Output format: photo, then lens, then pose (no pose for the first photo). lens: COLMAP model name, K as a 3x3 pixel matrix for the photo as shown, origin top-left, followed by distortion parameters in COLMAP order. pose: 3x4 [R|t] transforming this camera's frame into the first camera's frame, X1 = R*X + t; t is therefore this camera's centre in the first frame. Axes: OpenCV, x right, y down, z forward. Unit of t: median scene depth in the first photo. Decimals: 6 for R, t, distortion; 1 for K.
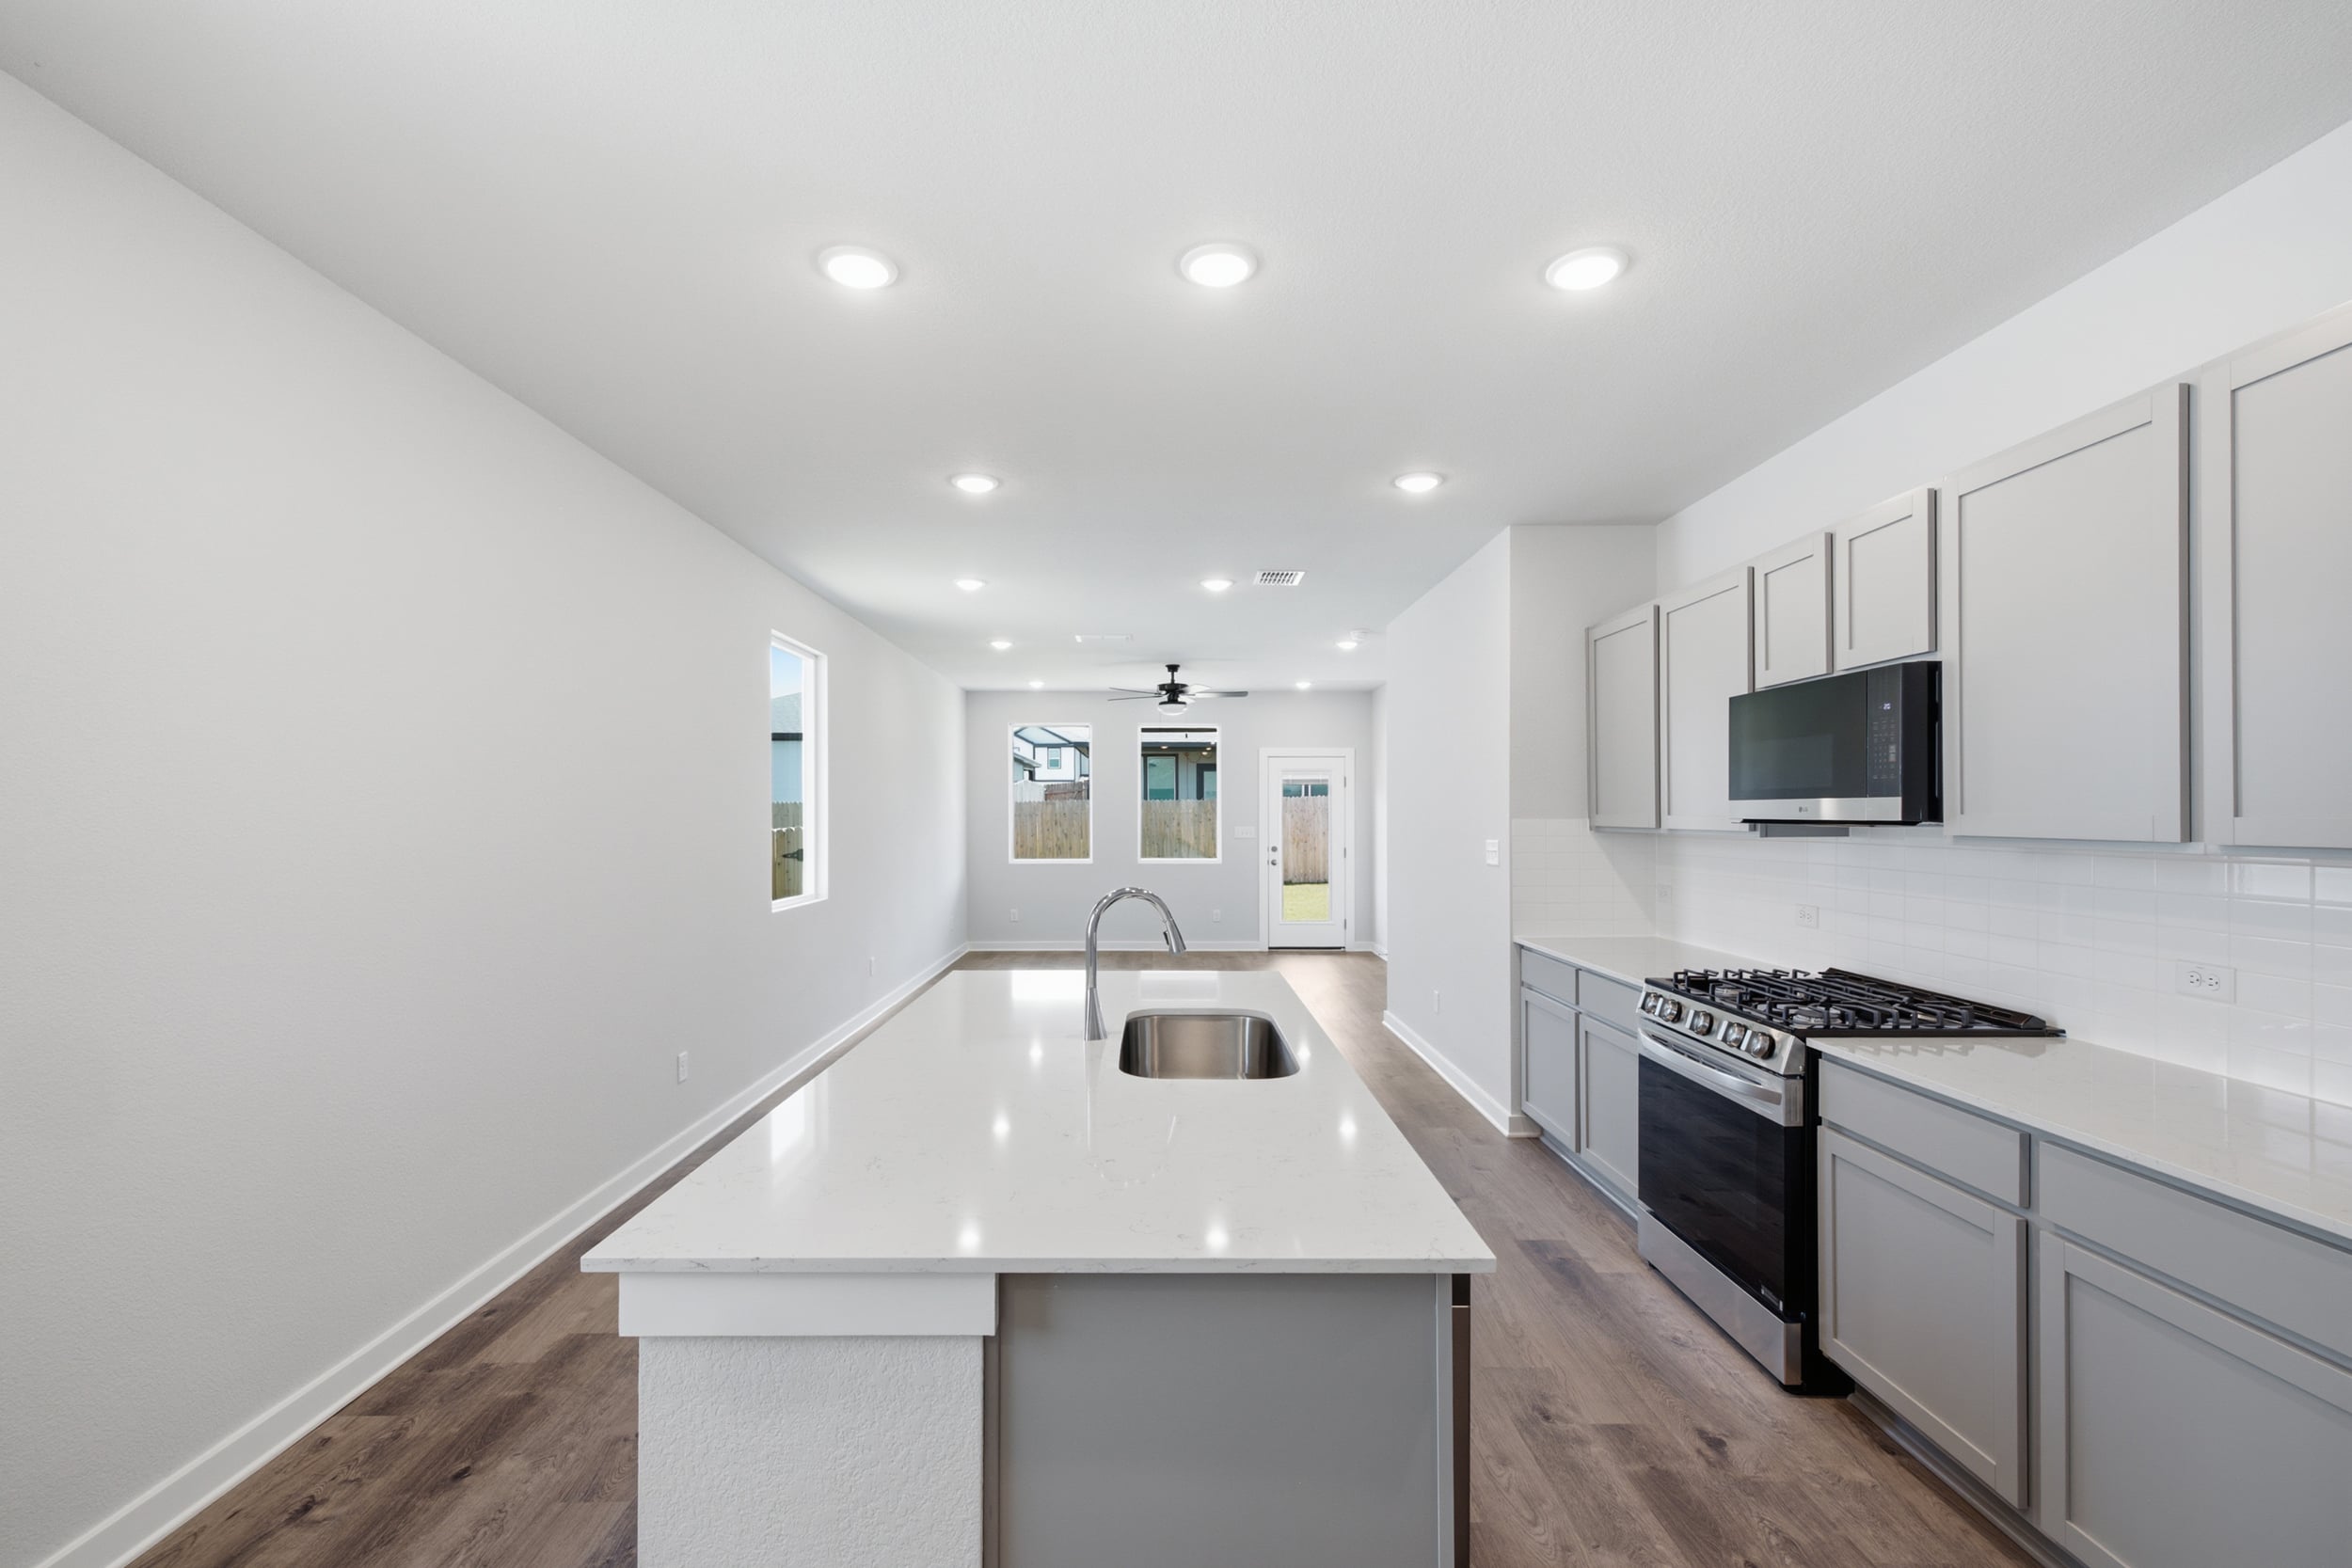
lens RADIAL K [[988.8, 0, 1169.0], [0, 988.8, 809.9], [0, 0, 1]] dist [0.001685, -0.000260]
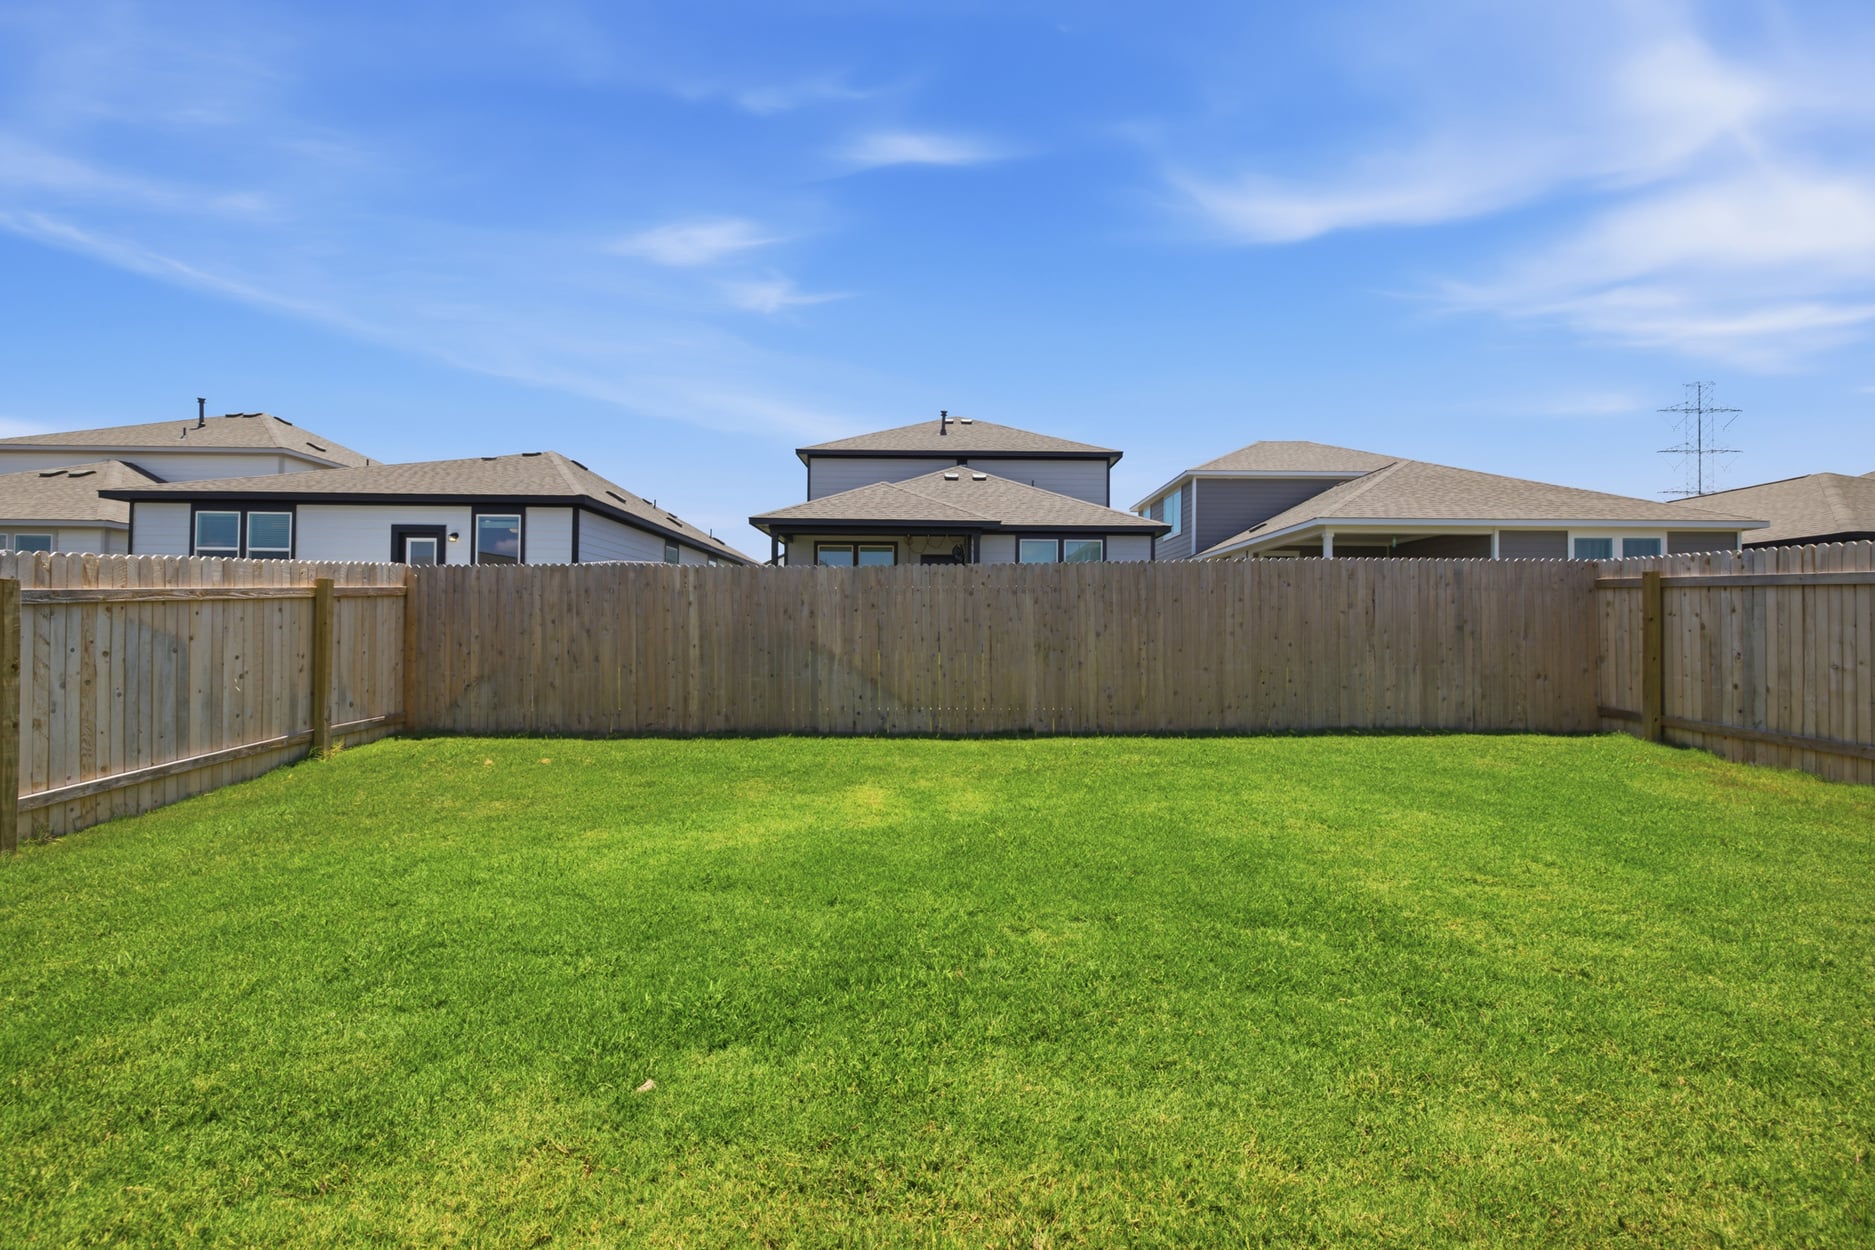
lens RADIAL K [[791.4, 0, 938.3], [0, 791.4, 613.8], [0, 0, 1]] dist [0.001700, -0.000020]
pose [[0.999585, 0.013612, -0.025387, 0.409937], [-0.014427, 0.999377, -0.032194, 0.130253], [0.024933, 0.032547, 0.999159, 2.883129]]
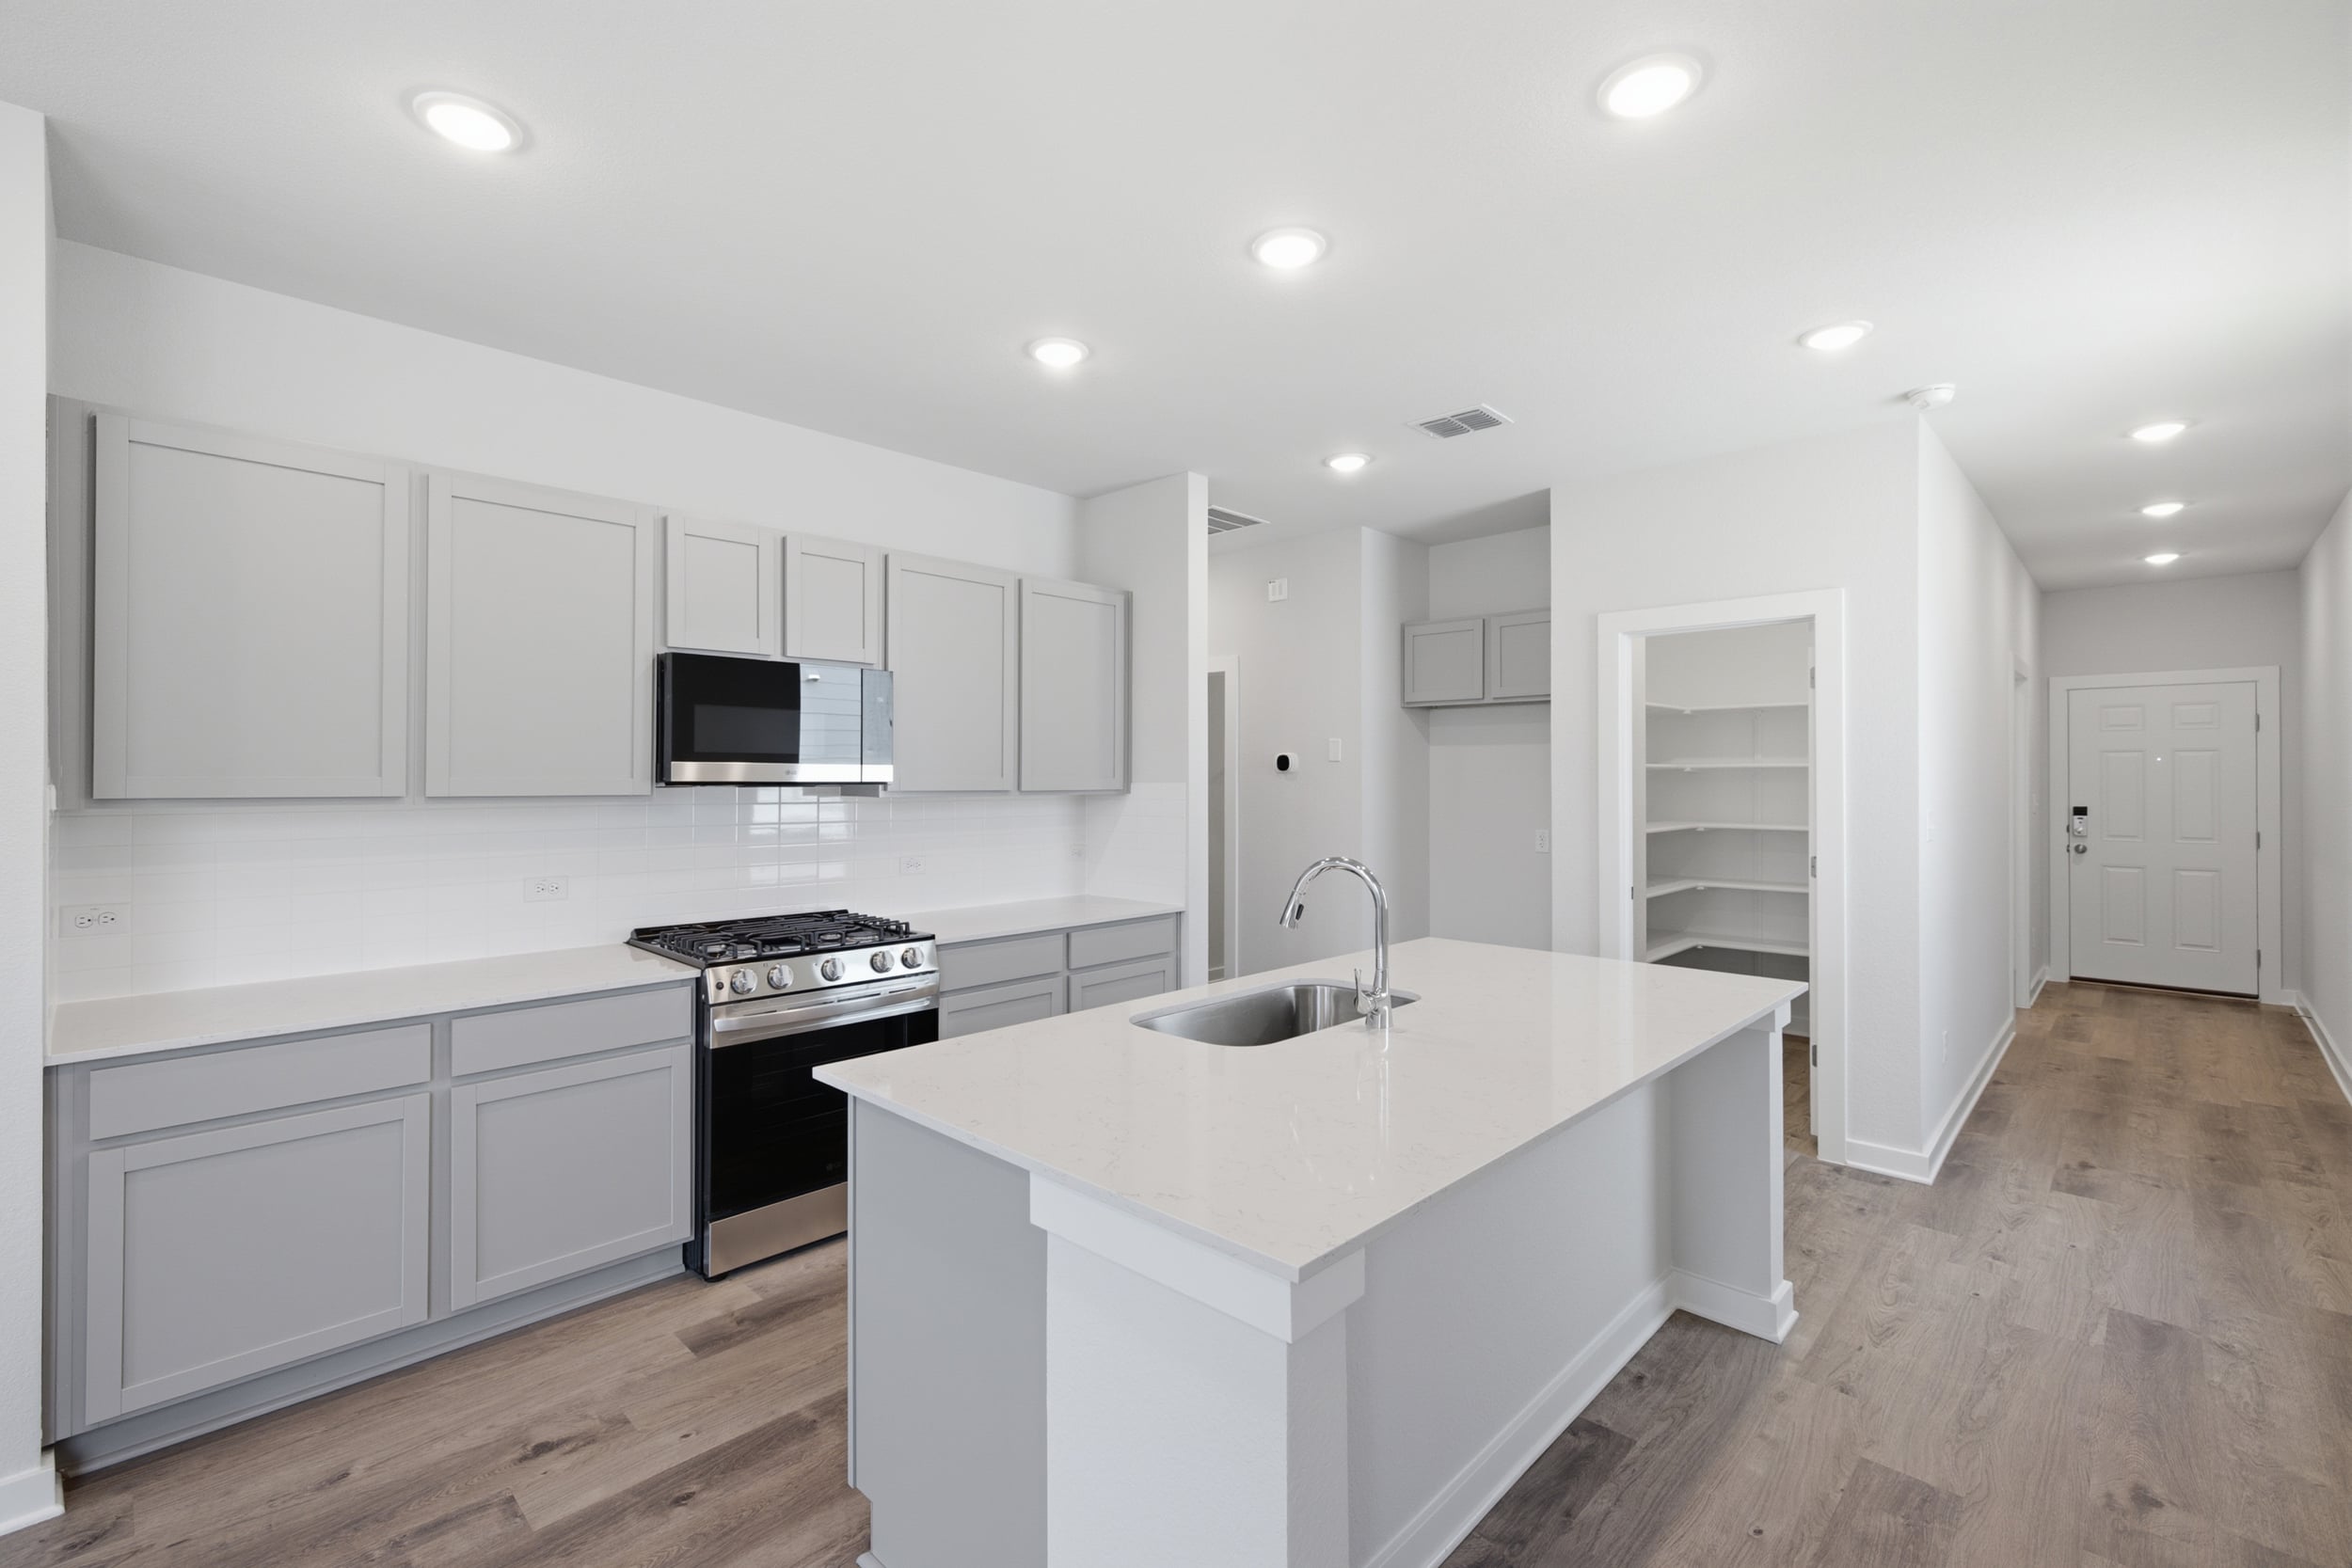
lens RADIAL K [[1016.1, 0, 1163.5], [0, 1016.1, 772.7], [0, 0, 1]] dist [-0.001010, -0.000767]
pose [[-0.702794, 0.007786, 0.711351, -0.328601], [-0.000727, 0.999932, -0.011663, 0.008507], [-0.711393, -0.008714, -0.702740, 0.990436]]
